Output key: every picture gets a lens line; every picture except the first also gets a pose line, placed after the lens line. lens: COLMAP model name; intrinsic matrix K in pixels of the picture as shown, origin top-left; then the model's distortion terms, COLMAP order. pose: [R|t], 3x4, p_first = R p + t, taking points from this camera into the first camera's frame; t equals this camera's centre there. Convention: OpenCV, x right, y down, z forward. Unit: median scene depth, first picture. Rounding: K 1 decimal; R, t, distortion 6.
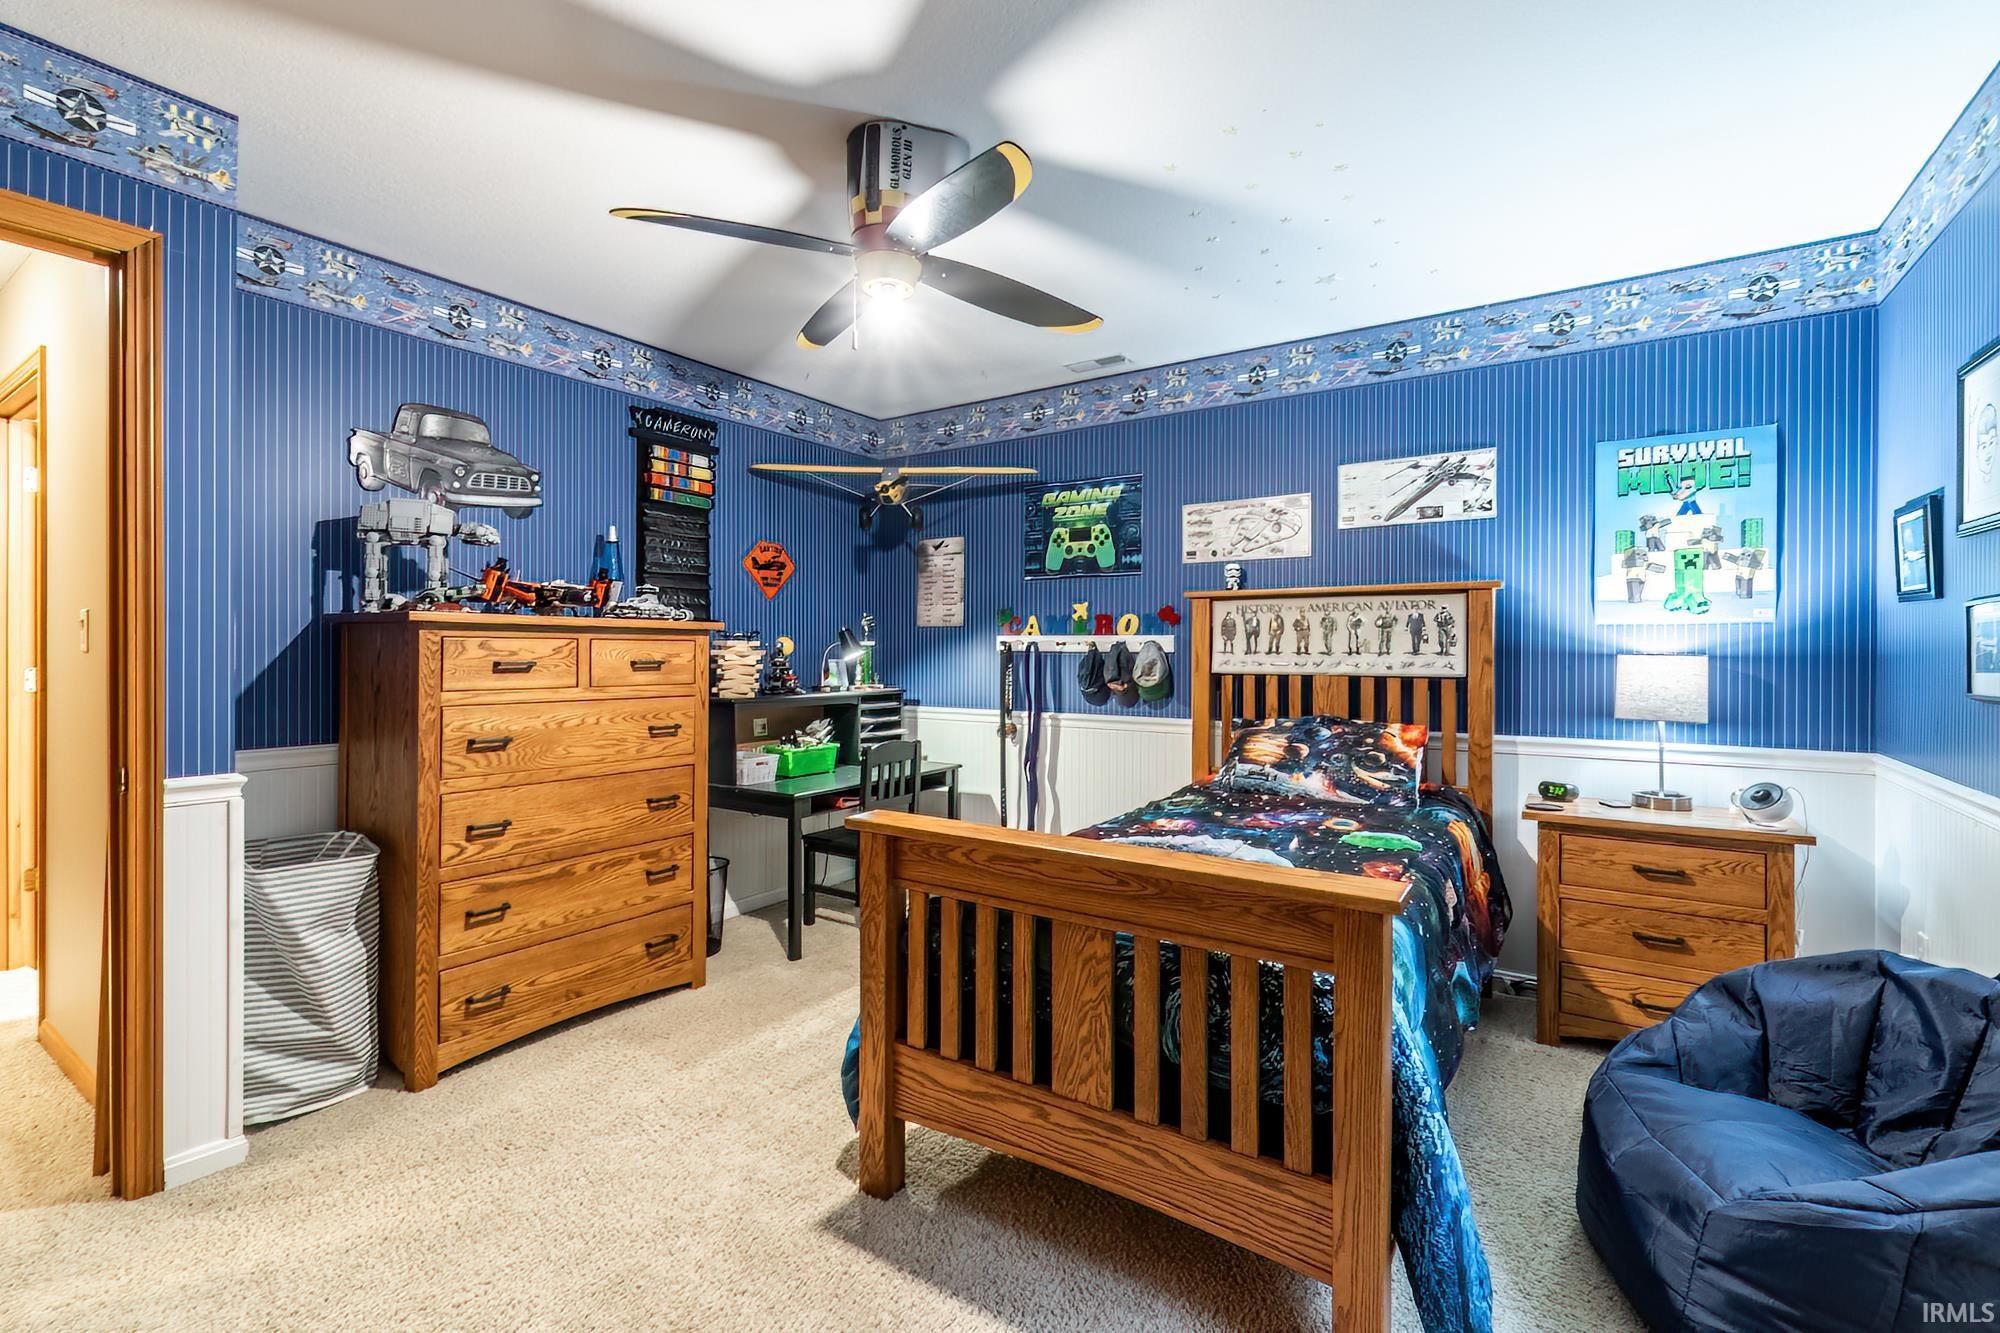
lens RADIAL K [[877.0, 0, 993.8], [0, 877.0, 651.4], [0, 0, 1]] dist [0.000476, 0.000101]
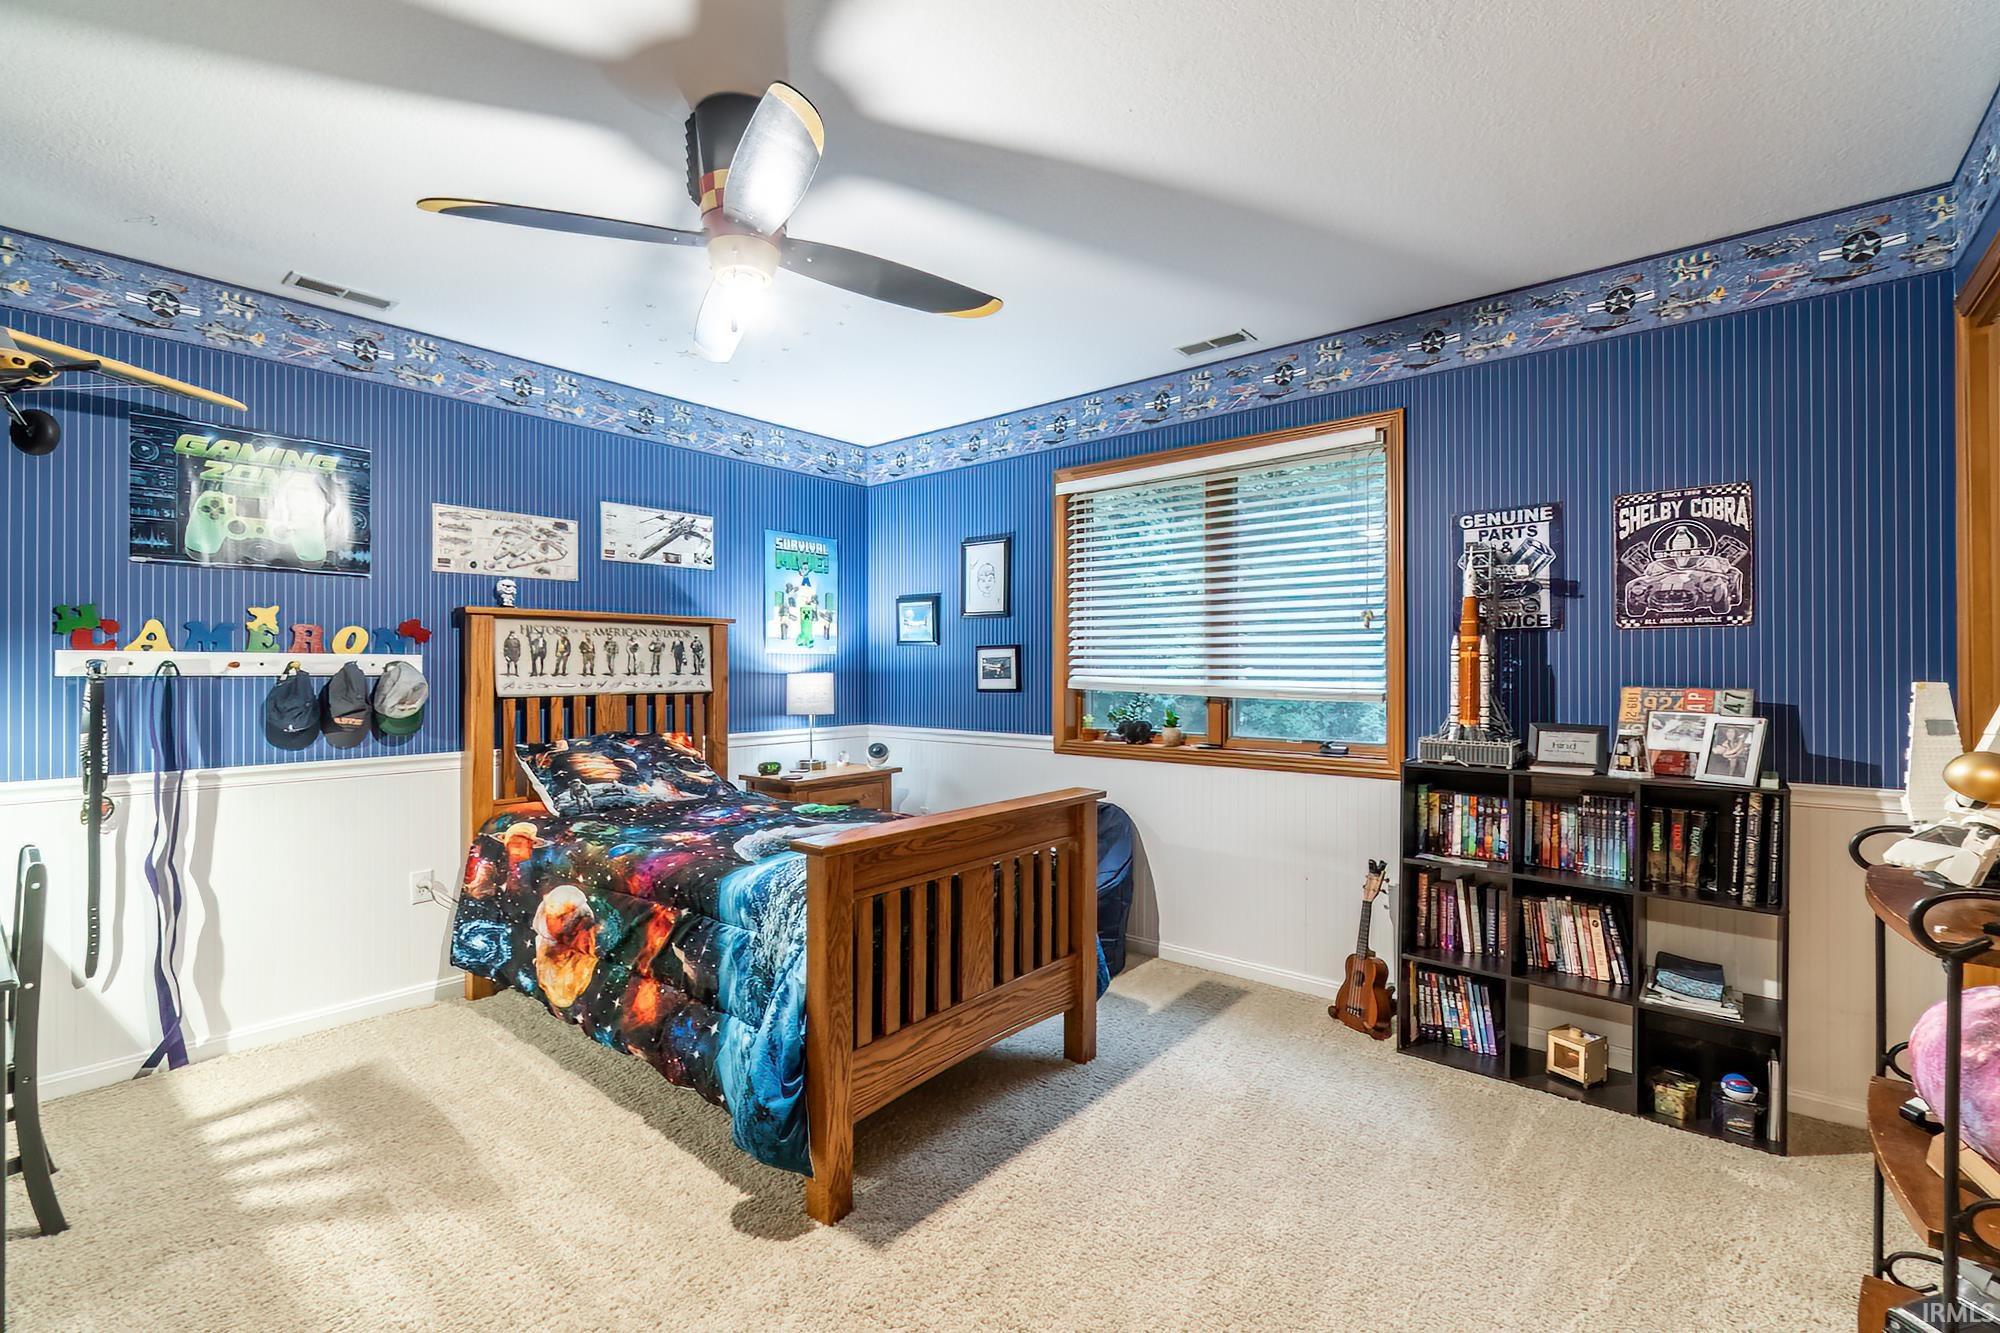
lens RADIAL K [[863.4, 0, 1000.0], [0, 863.4, 666.5], [0, 0, 1]] dist [-0.019746, -0.000065]
pose [[0.093946, 0.001087, 0.995577, -0.621541], [0.006065, 0.999980, -0.001664, -0.002791], [-0.995559, 0.006194, 0.093938, 0.412934]]
